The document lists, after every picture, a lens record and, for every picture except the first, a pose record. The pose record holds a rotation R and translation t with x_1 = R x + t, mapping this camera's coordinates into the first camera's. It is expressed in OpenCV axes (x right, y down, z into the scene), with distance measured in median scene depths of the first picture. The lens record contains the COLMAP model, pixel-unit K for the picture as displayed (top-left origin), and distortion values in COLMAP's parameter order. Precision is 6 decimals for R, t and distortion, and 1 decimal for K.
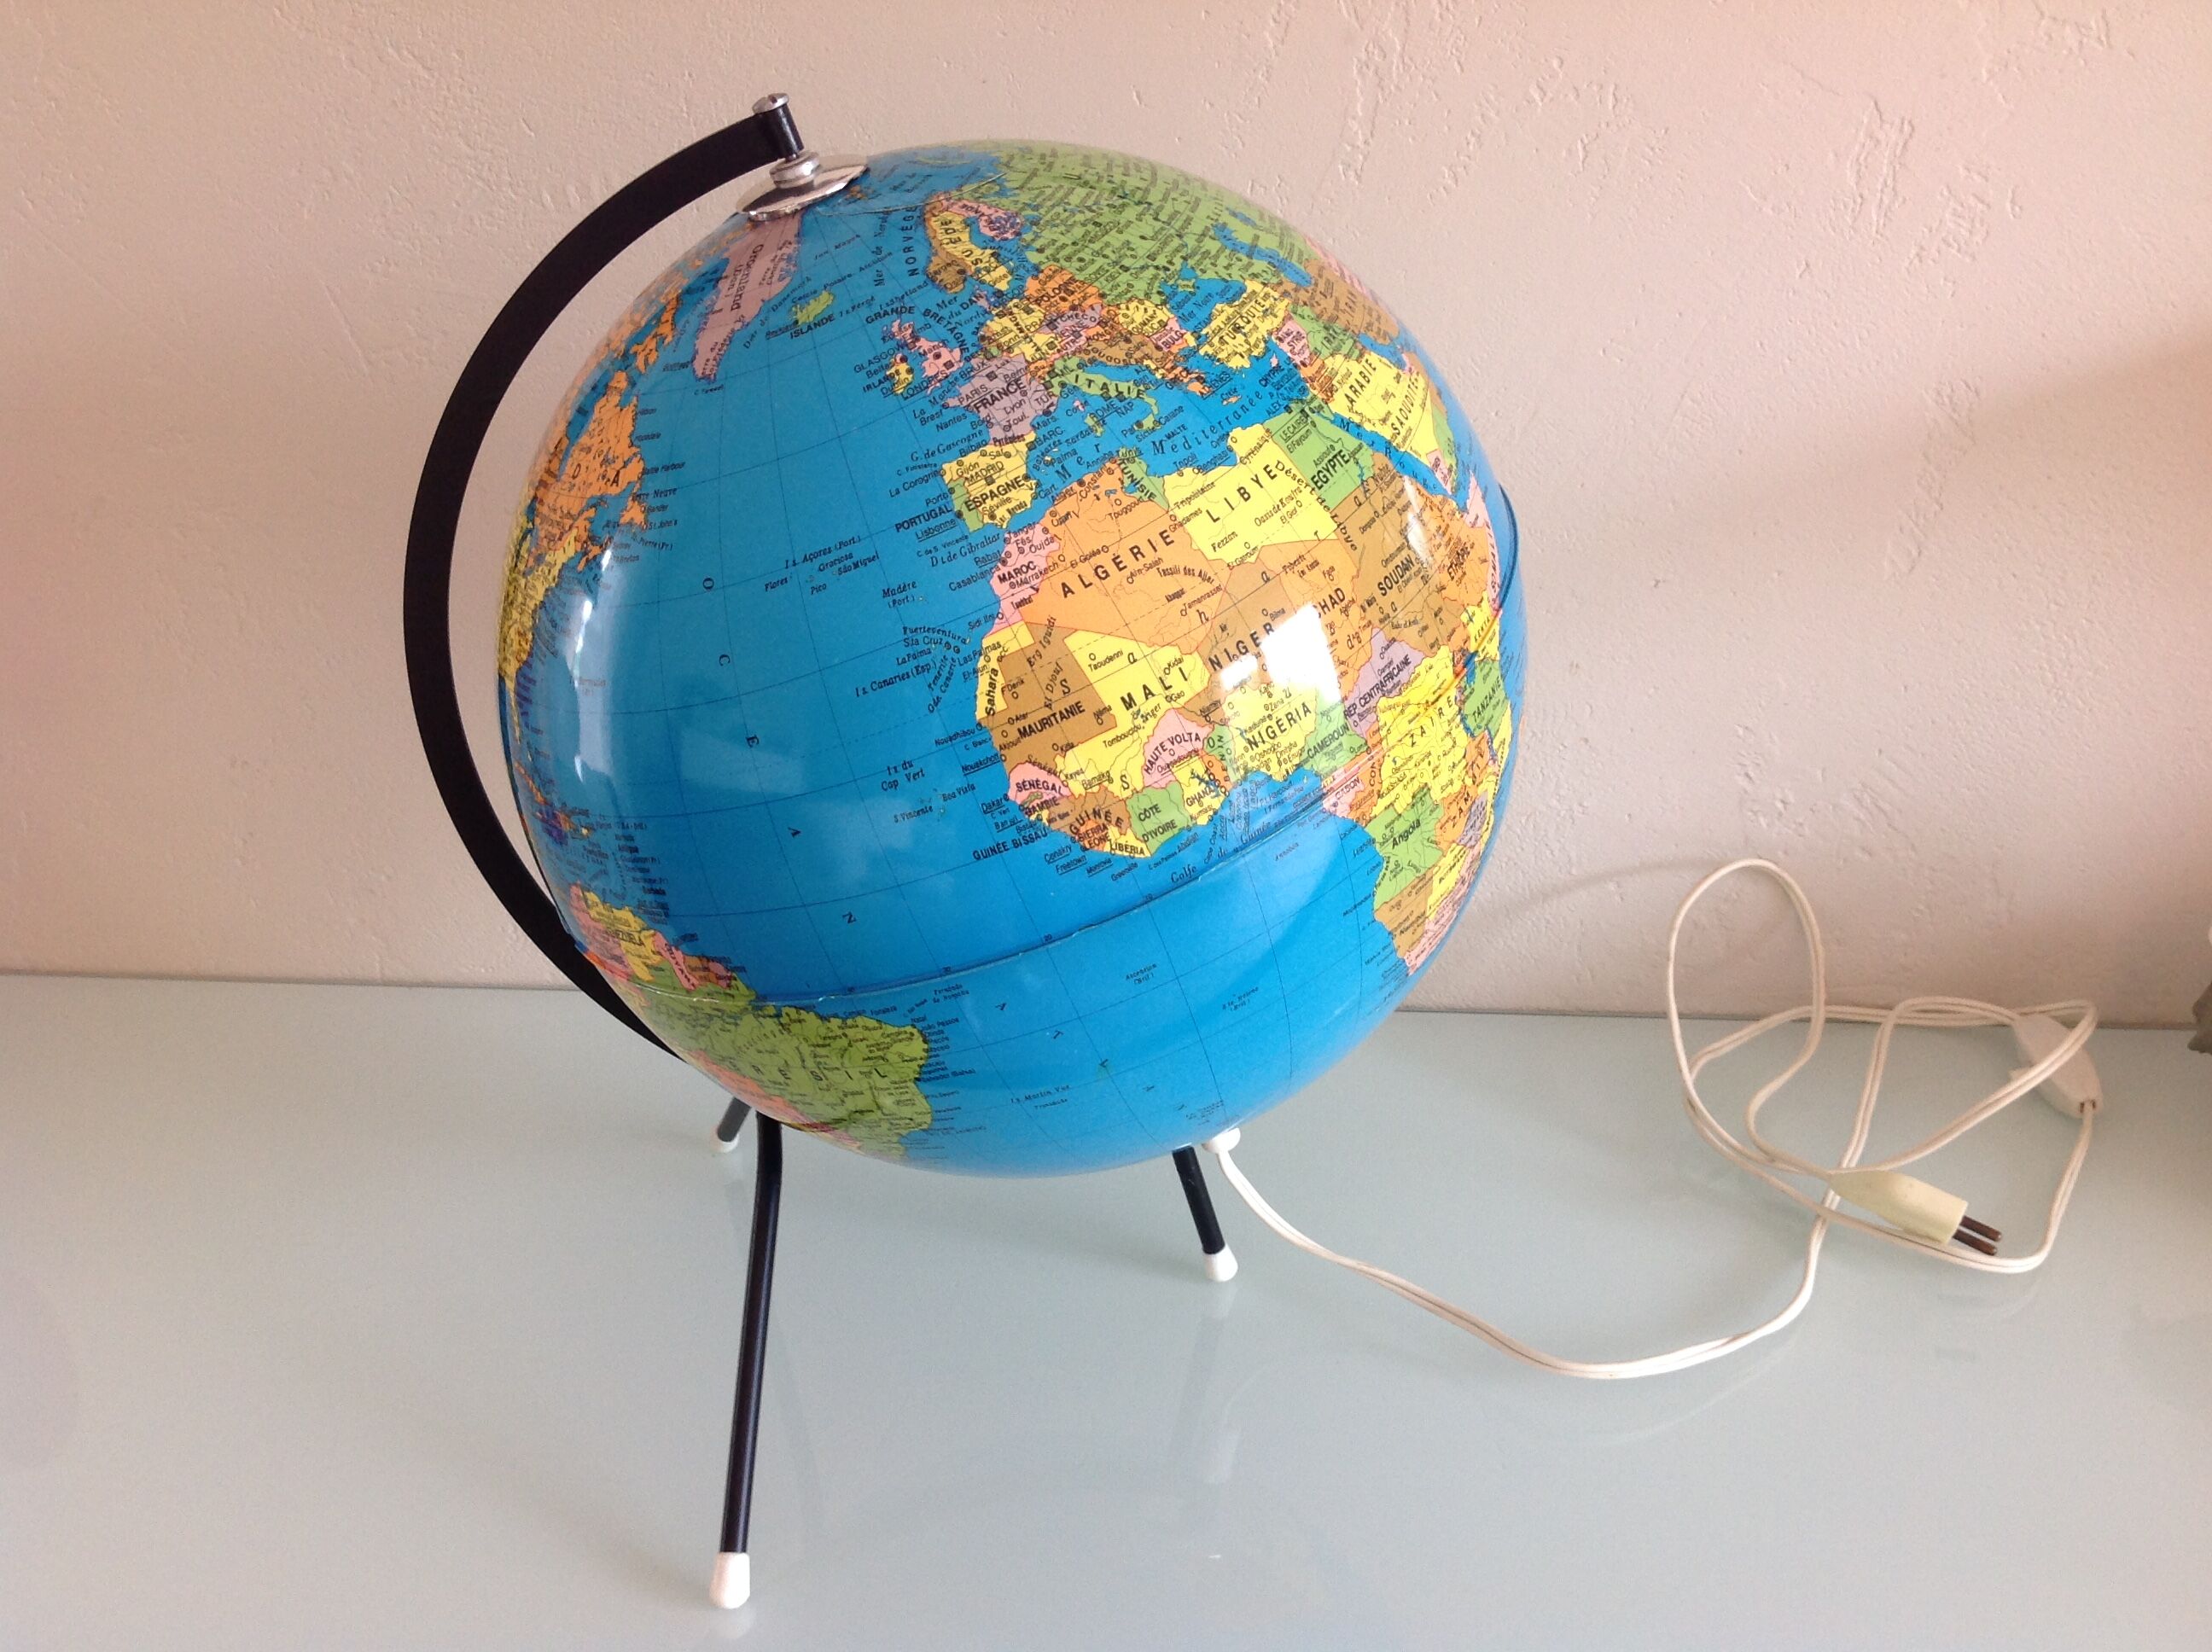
lens RADIAL K [[2172.5, 0, 1106.0], [0, 2172.5, 826.0], [0, 0, 1]] dist [0.124554, -0.392658]
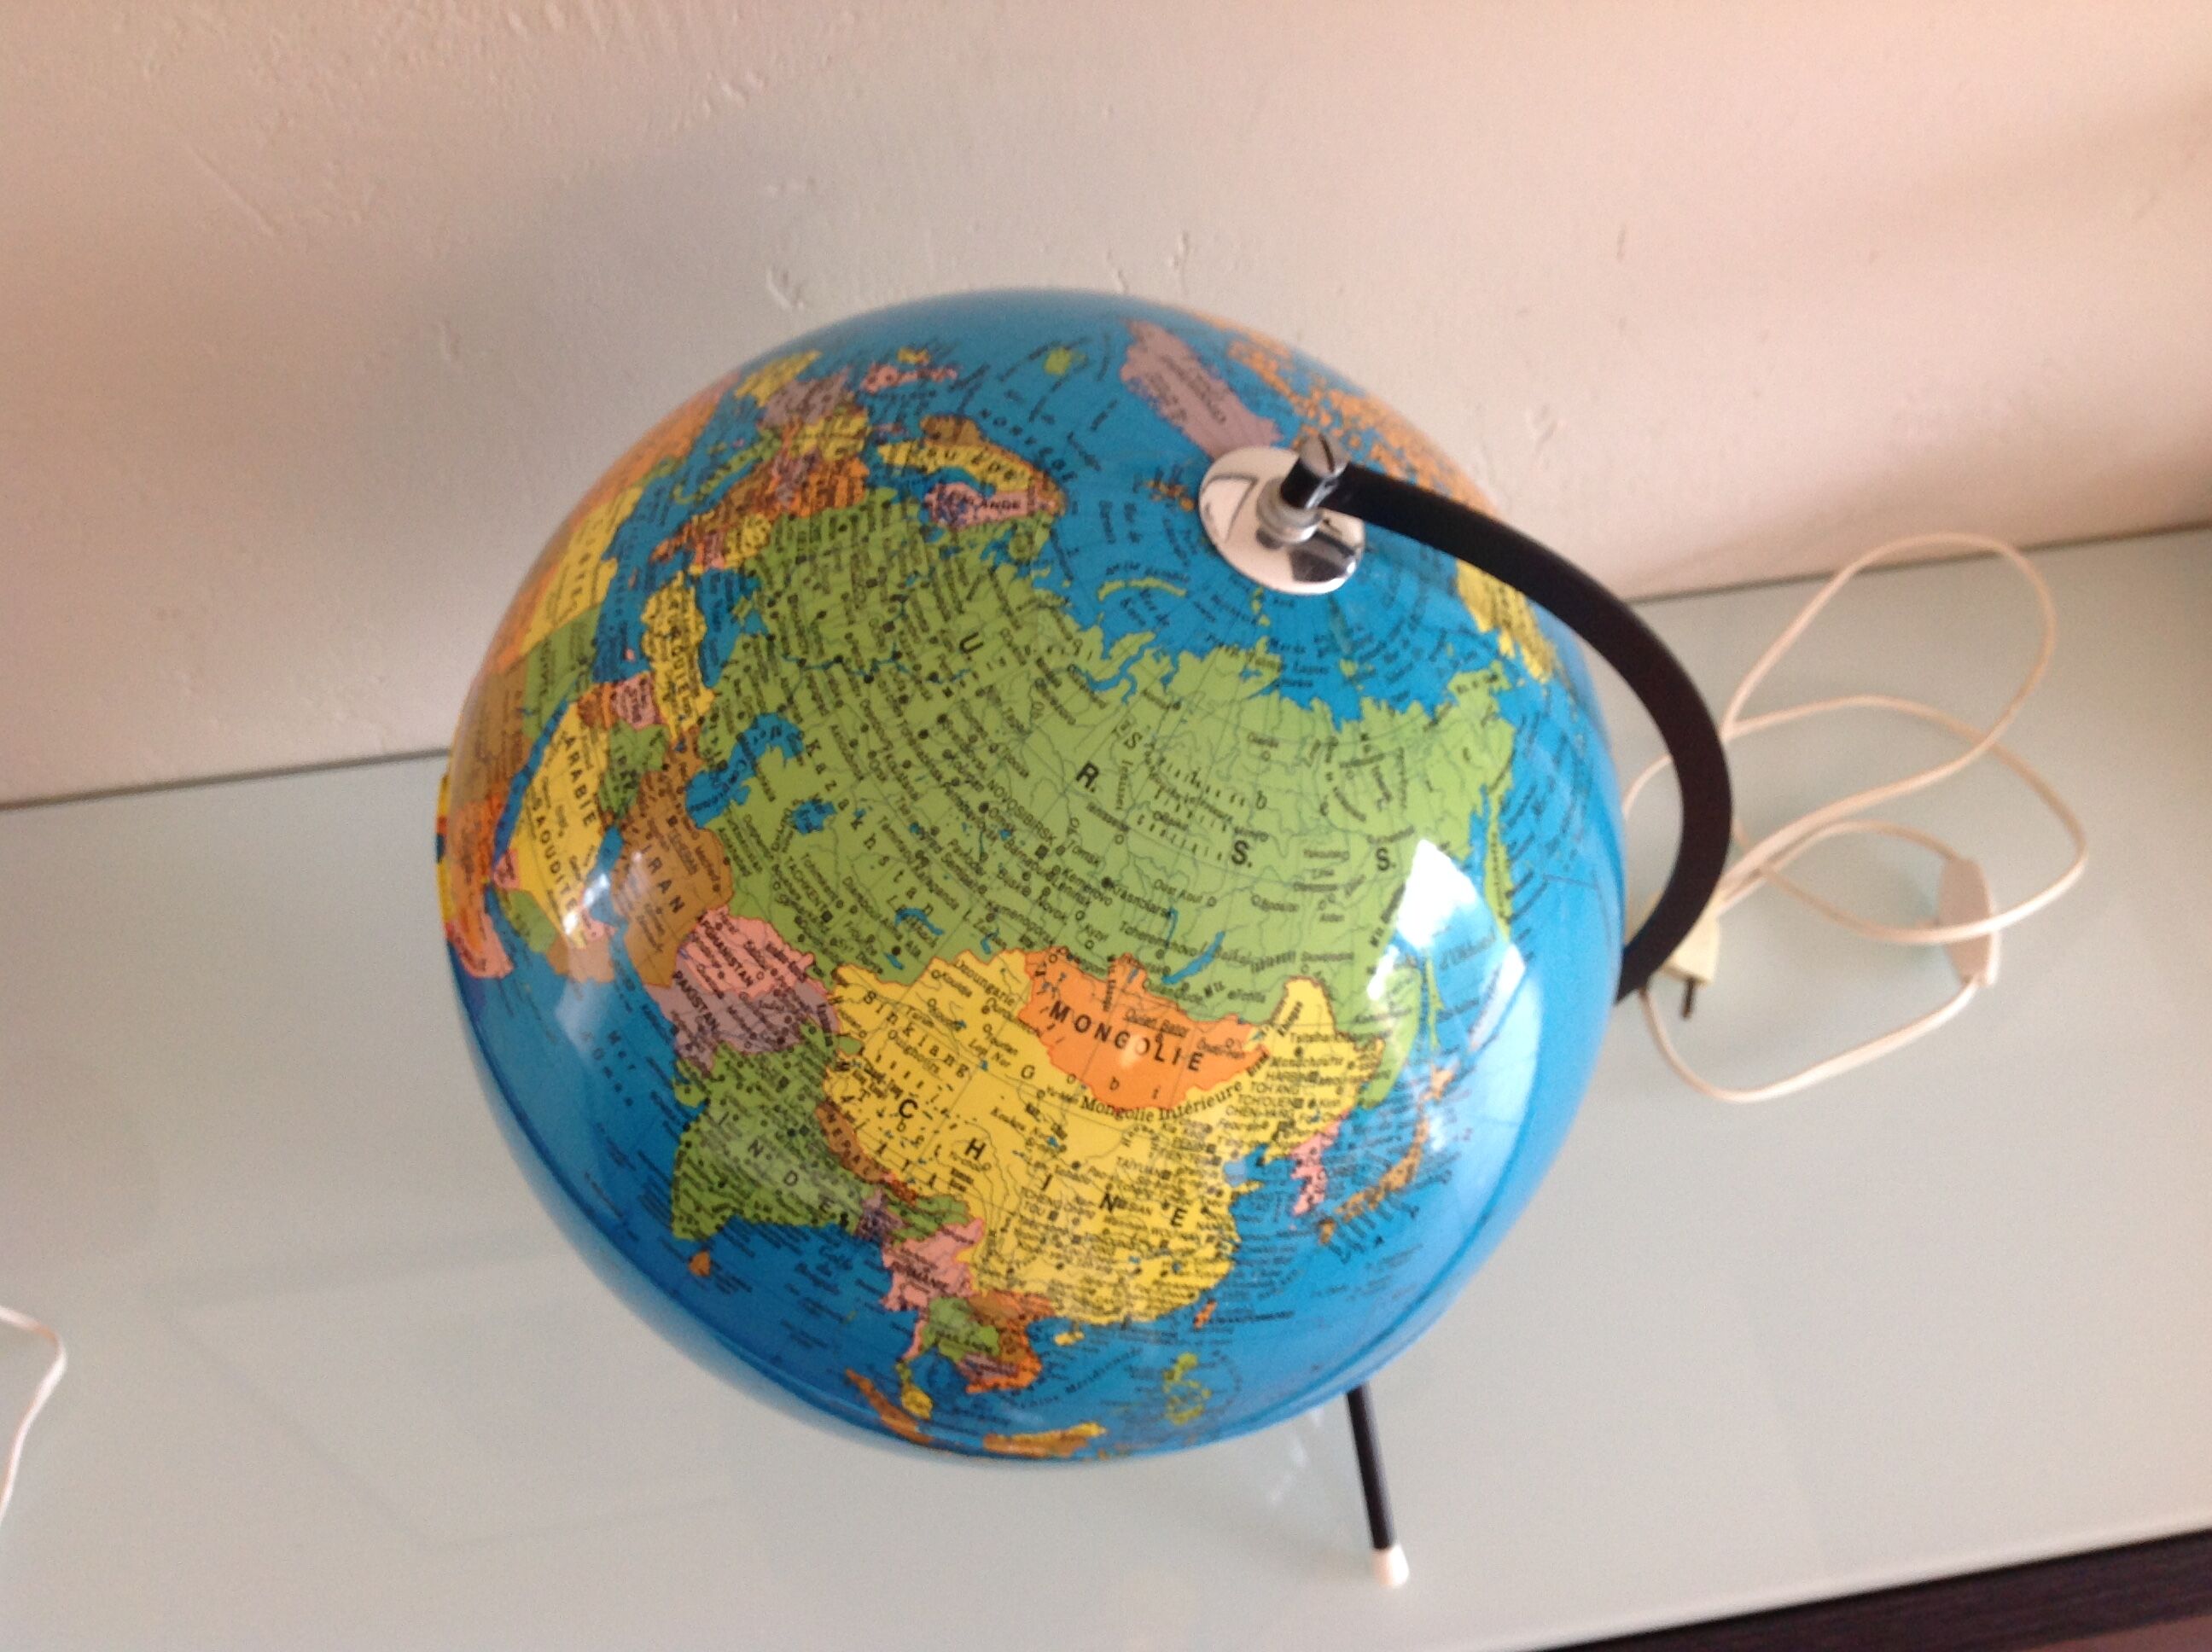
lens RADIAL K [[2172.5, 0, 1106.0], [0, 2172.5, 826.0], [0, 0, 1]] dist [0.124554, -0.392658]
pose [[-0.776194, 0.569248, -0.271069, 0.210639], [-0.399937, -0.112165, 0.909654, -1.117345], [0.487414, 0.814479, 0.314725, 0.910032]]
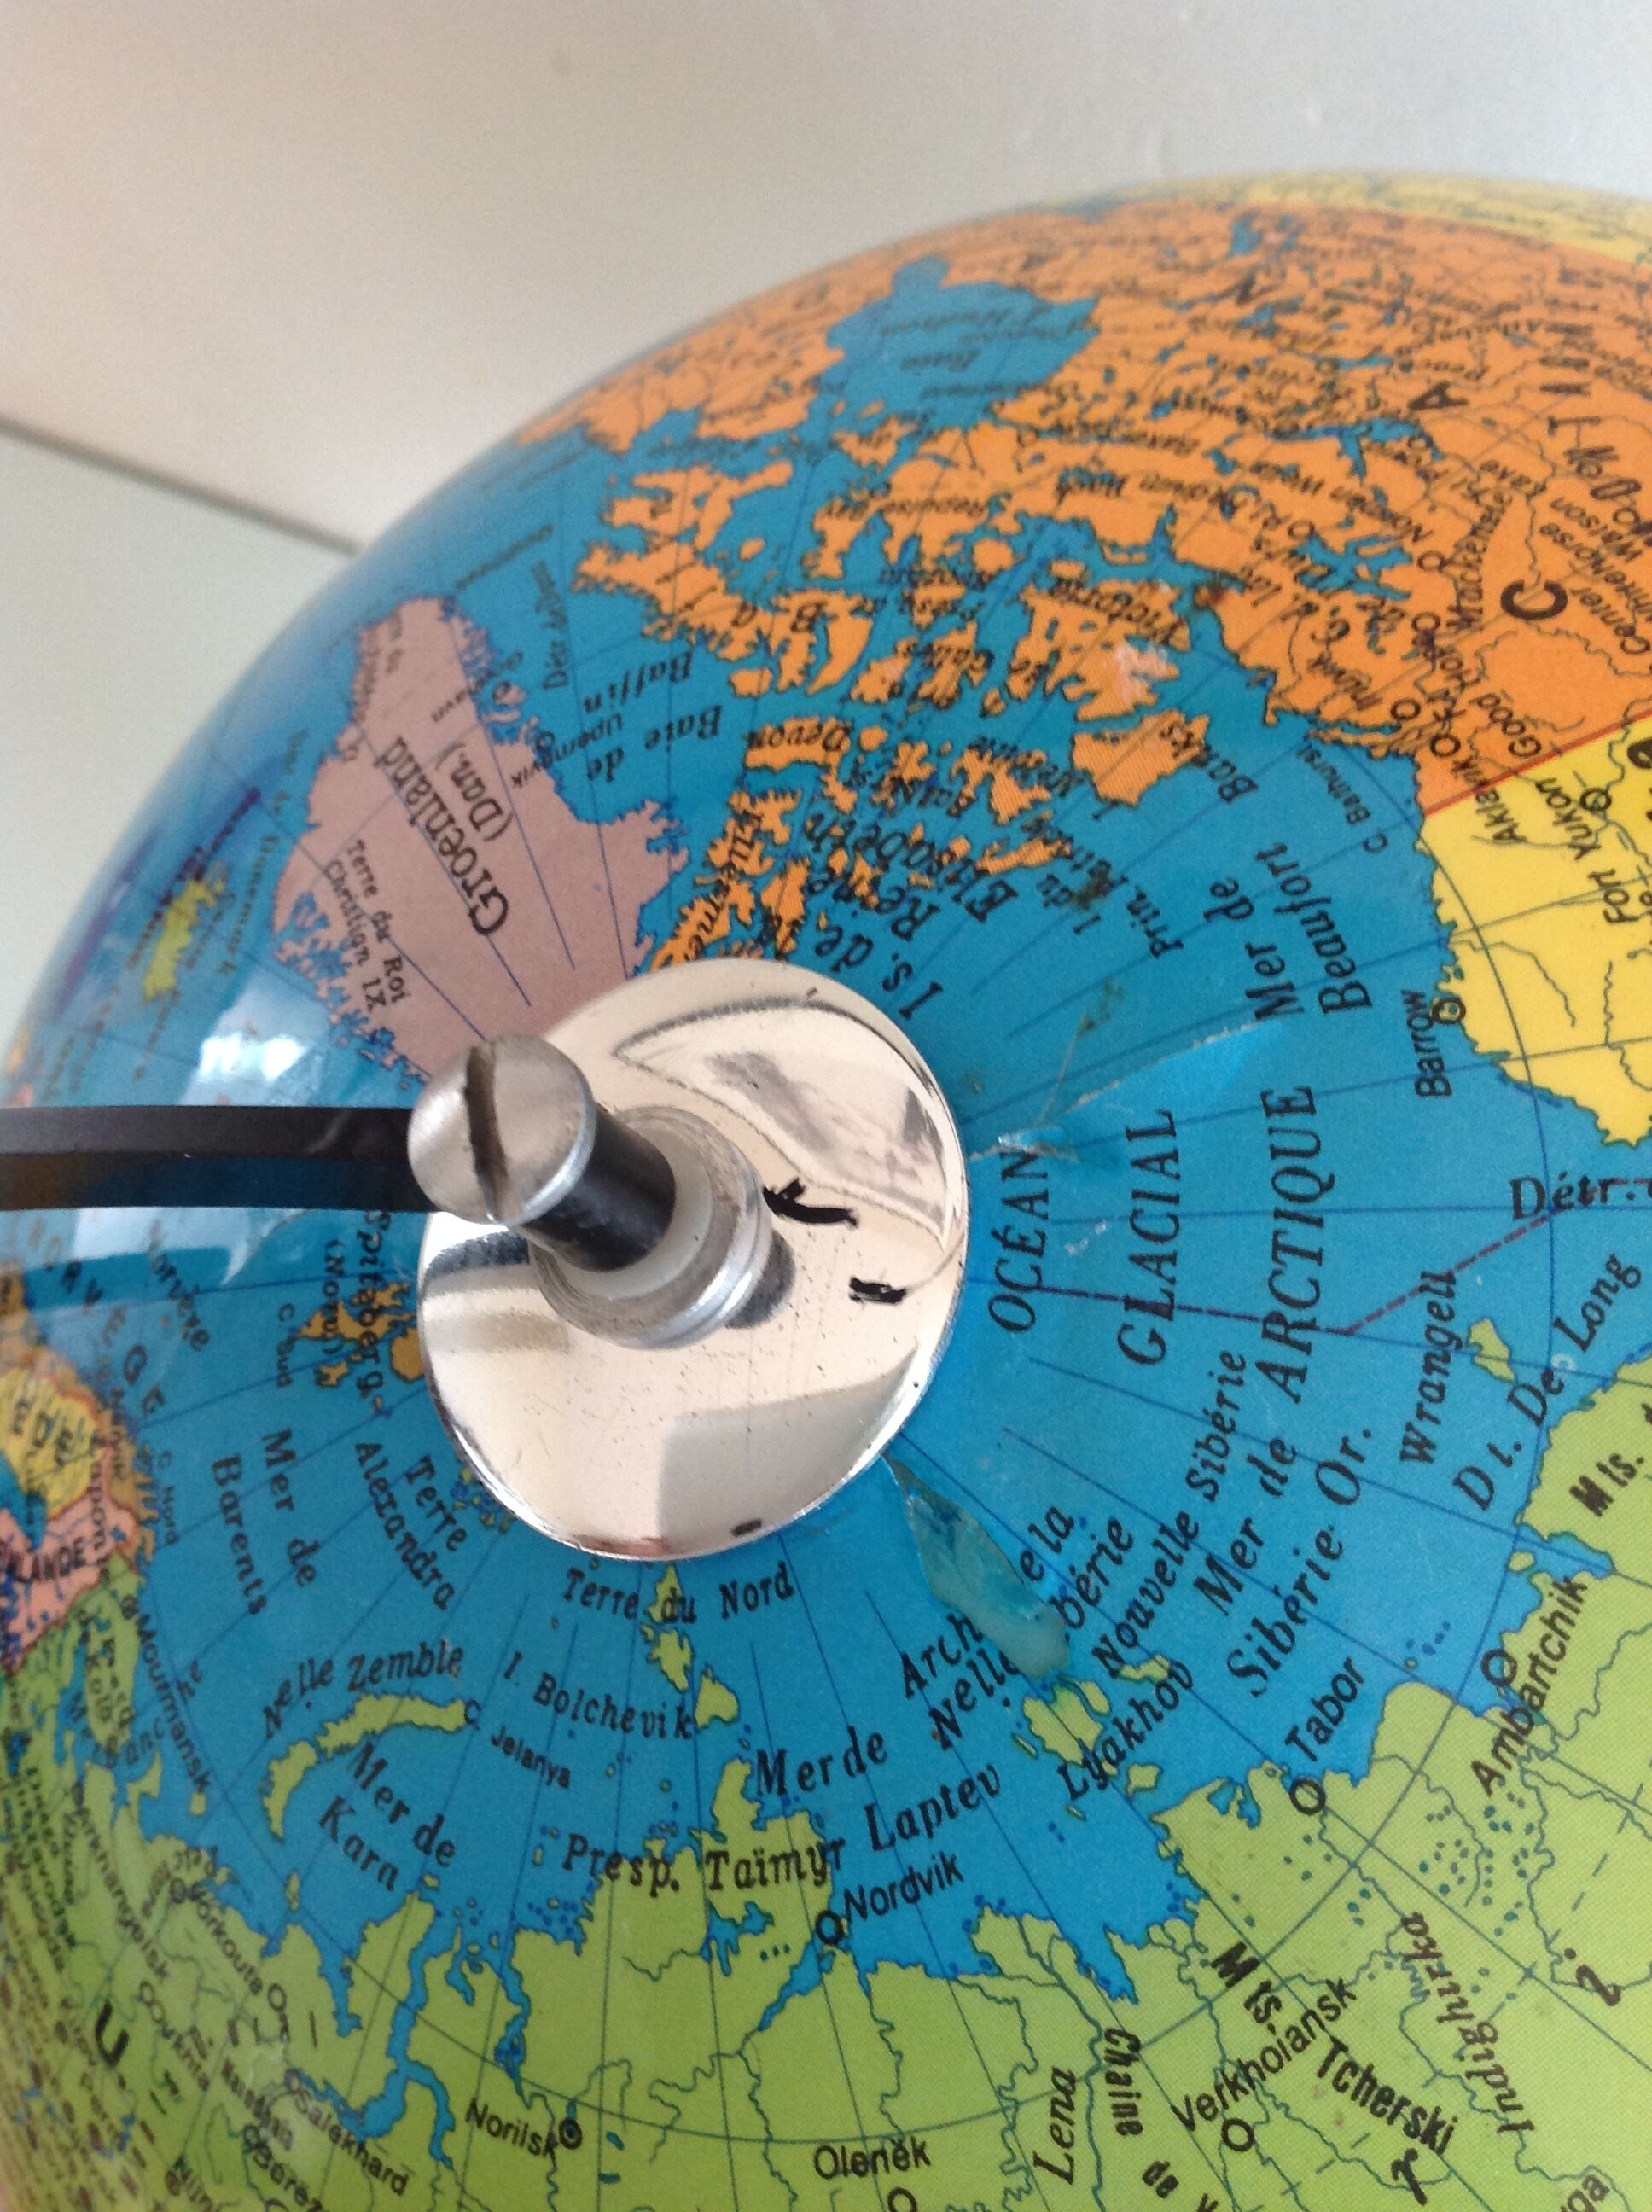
lens RADIAL K [[2172.5, 0, 826.0], [0, 2172.5, 1106.0], [0, 0, 1]] dist [0.124554, -0.392658]
pose [[-0.378015, 0.880156, 0.287107, -0.248715], [0.092158, -0.272804, 0.957646, -0.563256], [0.921201, 0.388464, 0.022011, 1.125574]]
